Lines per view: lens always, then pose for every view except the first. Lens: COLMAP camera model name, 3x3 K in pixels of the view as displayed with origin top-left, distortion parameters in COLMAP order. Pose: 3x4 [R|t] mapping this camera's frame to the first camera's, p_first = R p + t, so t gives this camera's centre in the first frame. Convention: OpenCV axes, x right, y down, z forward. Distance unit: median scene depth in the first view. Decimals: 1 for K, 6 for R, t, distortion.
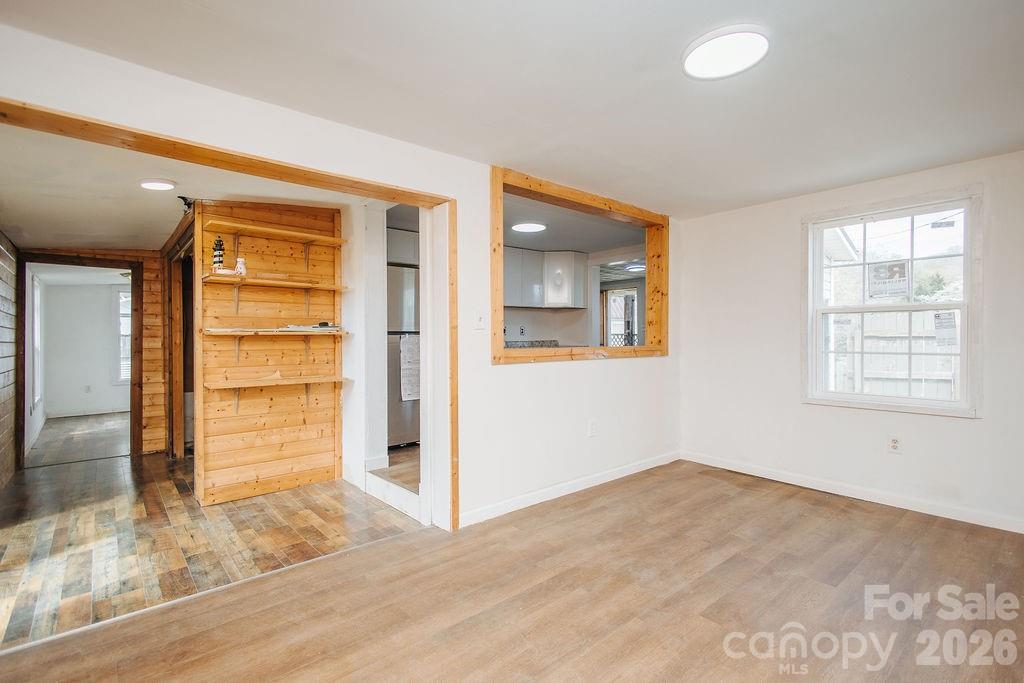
lens RADIAL K [[478.0, 0, 510.2], [0, 478.0, 340.1], [0, 0, 1]] dist [0.011641, 0.000035]
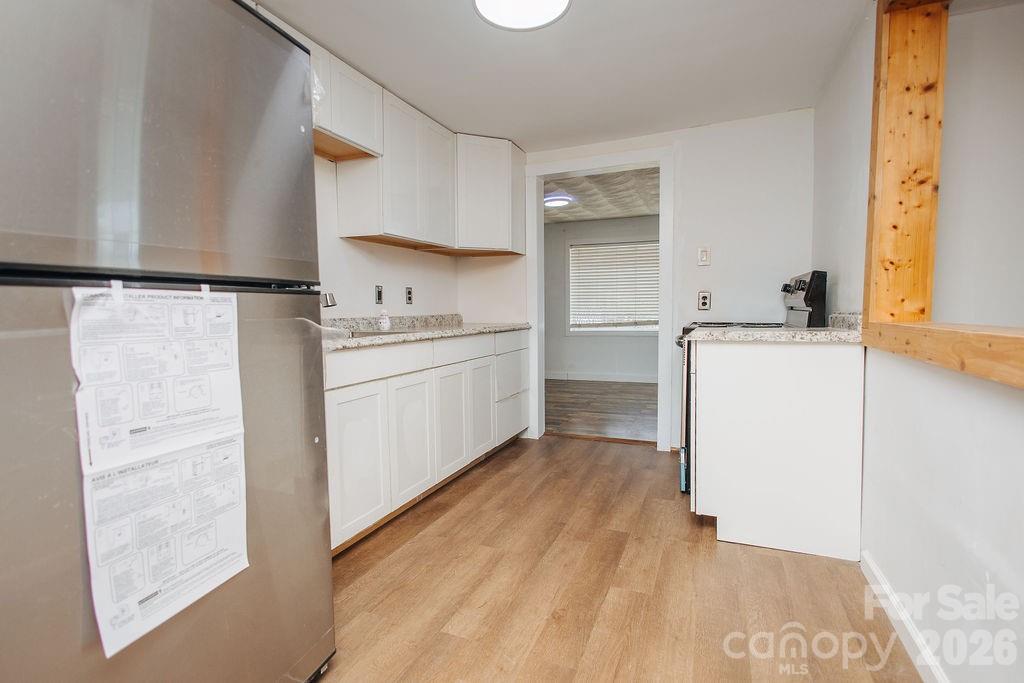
lens RADIAL K [[494.7, 0, 507.9], [0, 494.7, 341.0], [0, 0, 1]] dist [0.014173, 0.000048]
pose [[0.889561, -0.034080, 0.455543, -0.218795], [0.010822, 0.998506, 0.053567, 0.002123], [-0.456687, -0.042722, 0.888601, 0.976196]]
